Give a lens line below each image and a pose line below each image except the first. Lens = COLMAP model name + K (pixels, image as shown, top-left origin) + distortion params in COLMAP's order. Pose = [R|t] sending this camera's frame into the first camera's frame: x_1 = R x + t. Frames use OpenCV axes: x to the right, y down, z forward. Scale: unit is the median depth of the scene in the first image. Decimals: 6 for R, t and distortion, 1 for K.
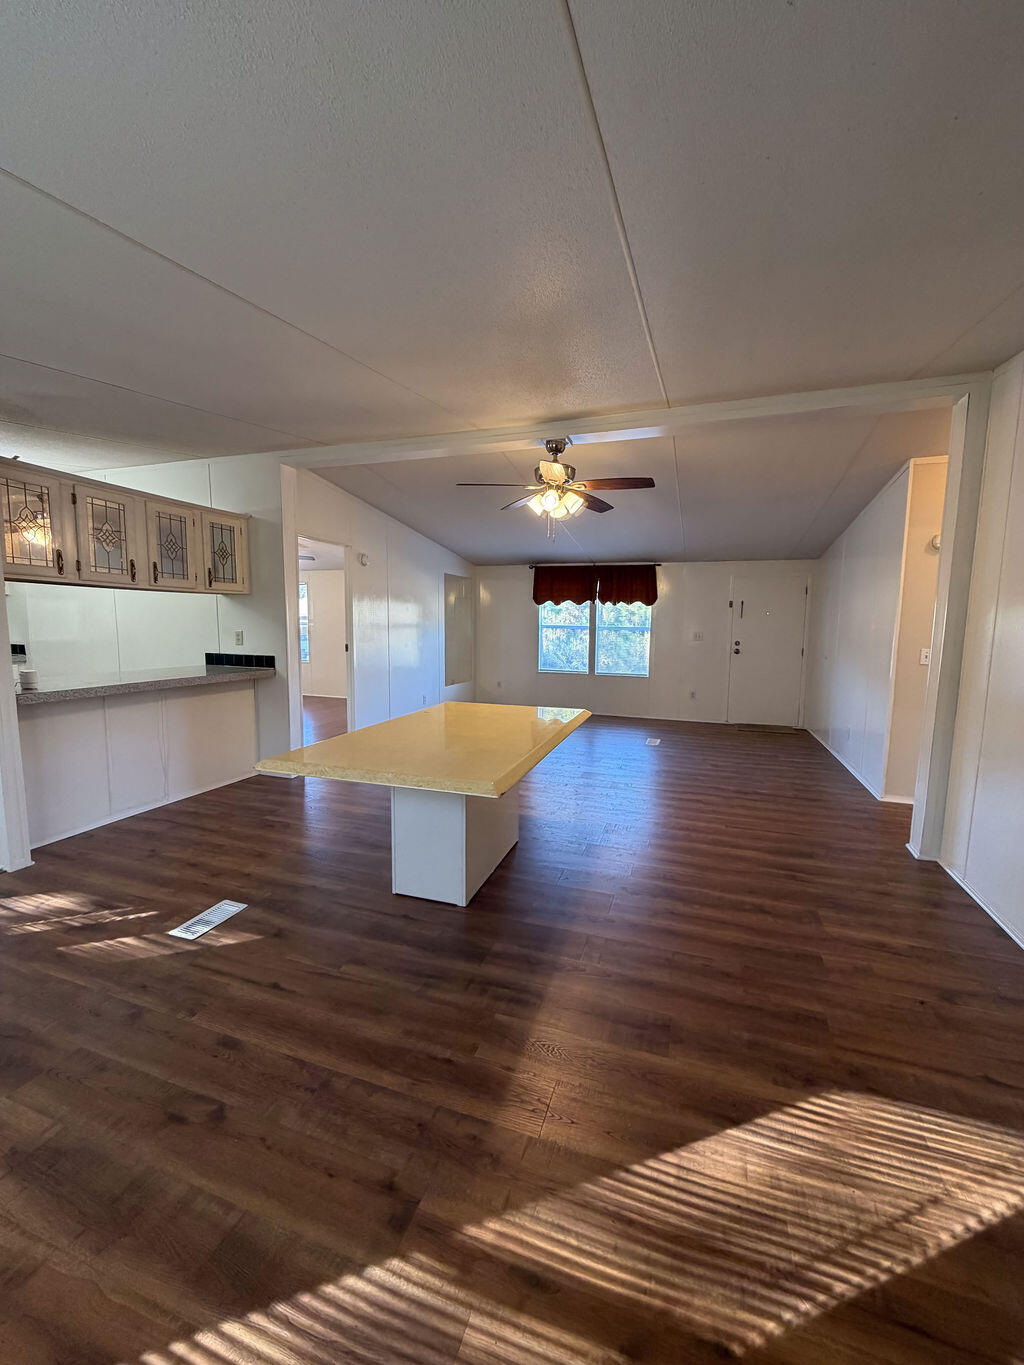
lens RADIAL K [[550.0, 0, 506.9], [0, 550.0, 681.0], [0, 0, 1]] dist [0.000150, 0.000185]
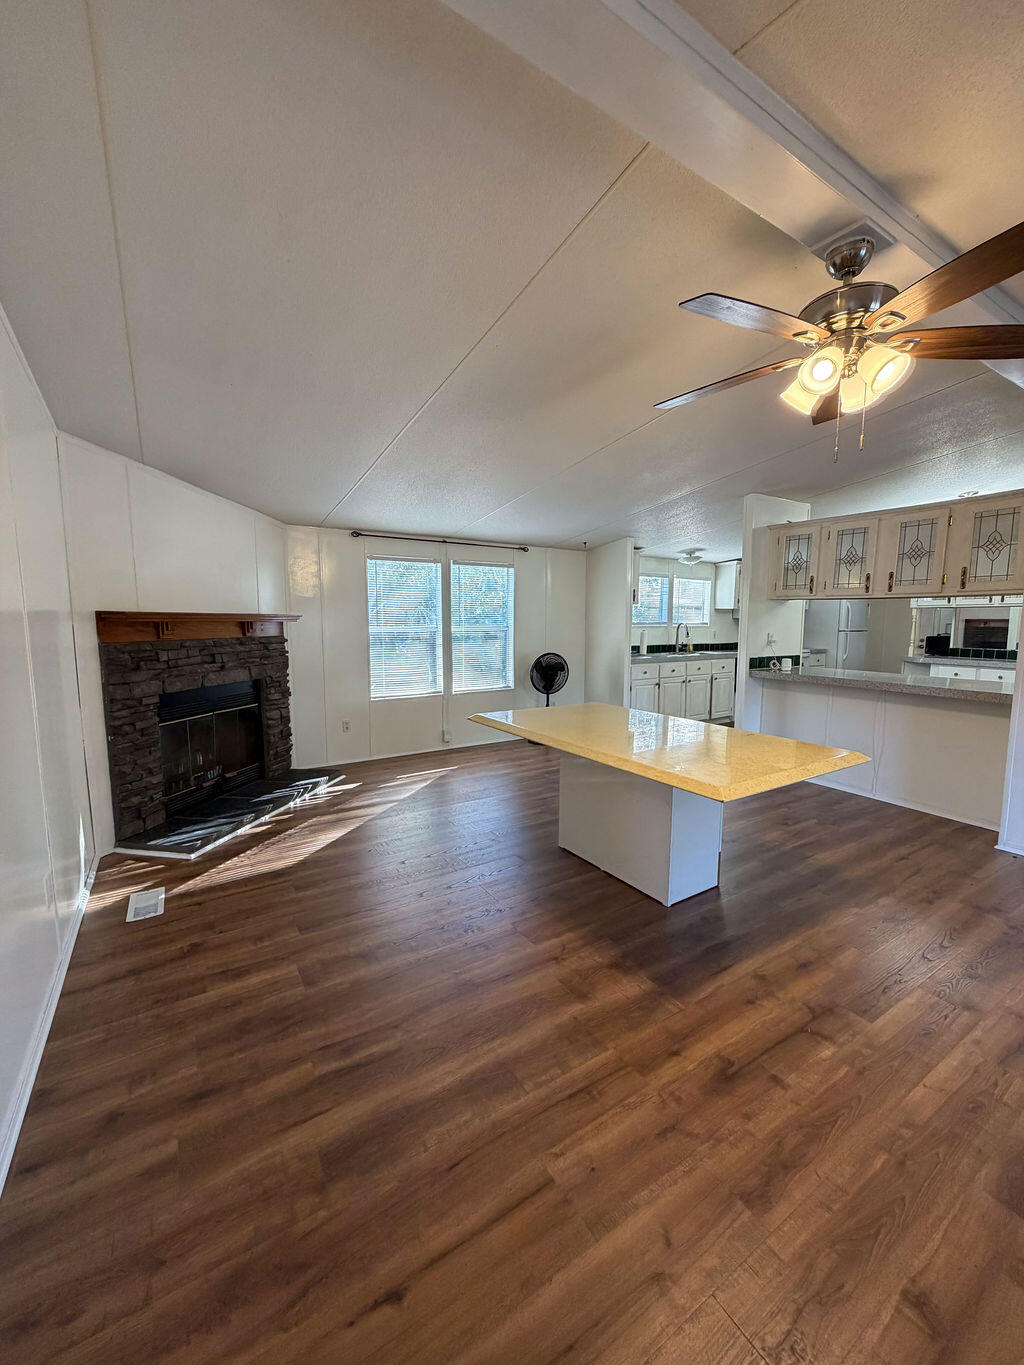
lens RADIAL K [[538.9, 0, 510.0], [0, 538.9, 685.6], [0, 0, 1]] dist [0.000170, 0.000084]
pose [[-0.625527, 0.079714, -0.776120, 0.566575], [-0.097645, 0.978947, 0.179246, -0.100637], [0.774068, 0.187907, -0.604574, 0.966233]]
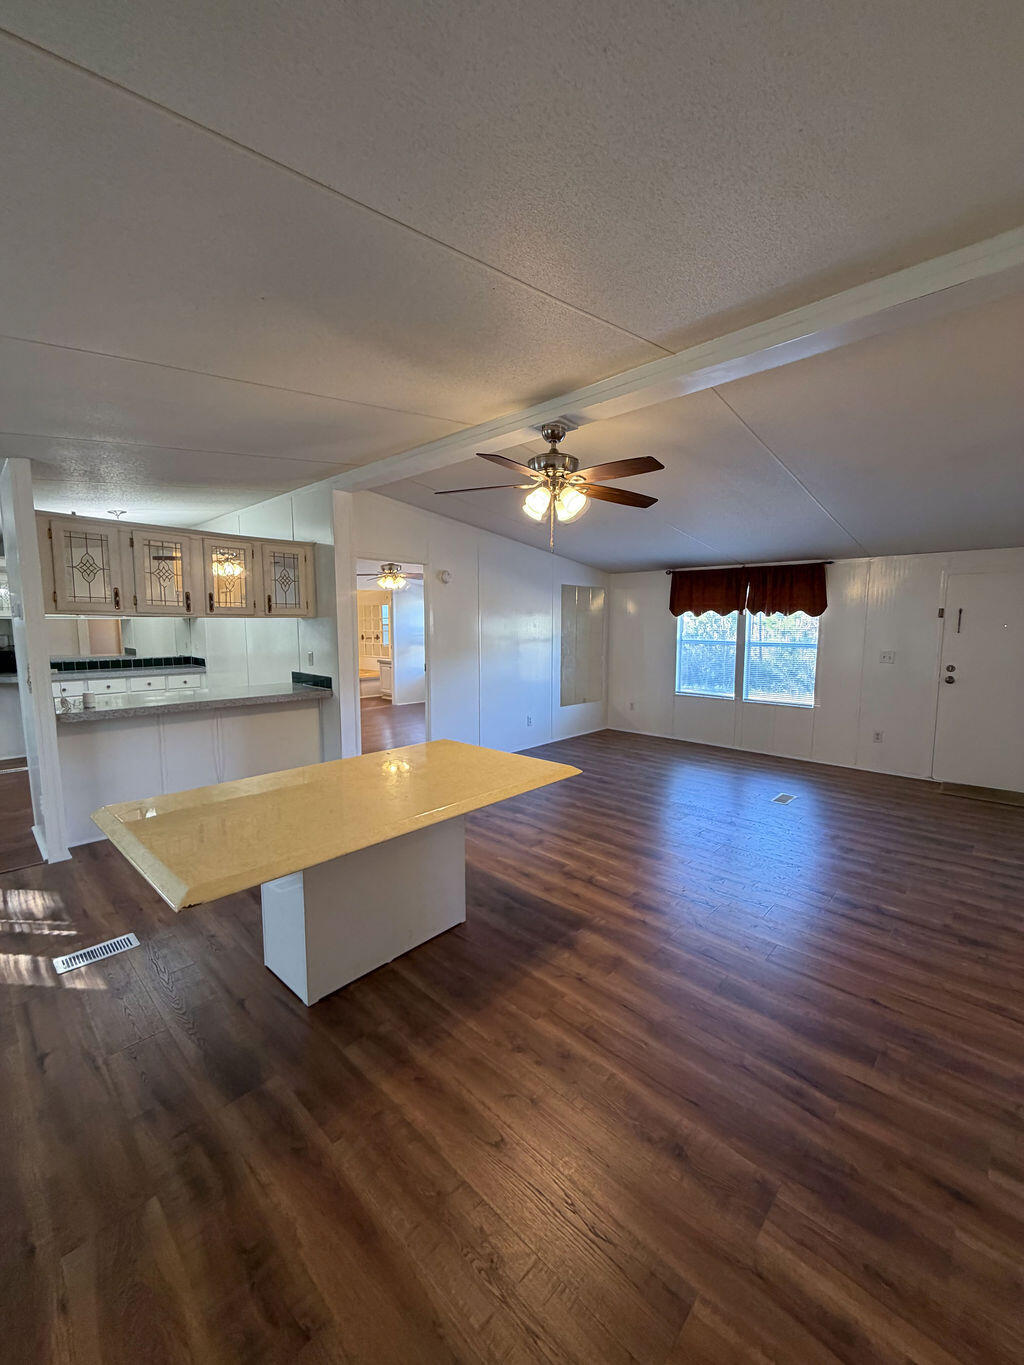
lens RADIAL K [[545.4, 0, 511.1], [0, 545.4, 680.0], [0, 0, 1]] dist [-0.000840, 0.002761]
pose [[0.911465, 0.032928, -0.410057, 0.317798], [-0.035563, 0.999367, 0.001200, -0.056808], [0.409837, 0.013489, 0.912059, 0.222351]]
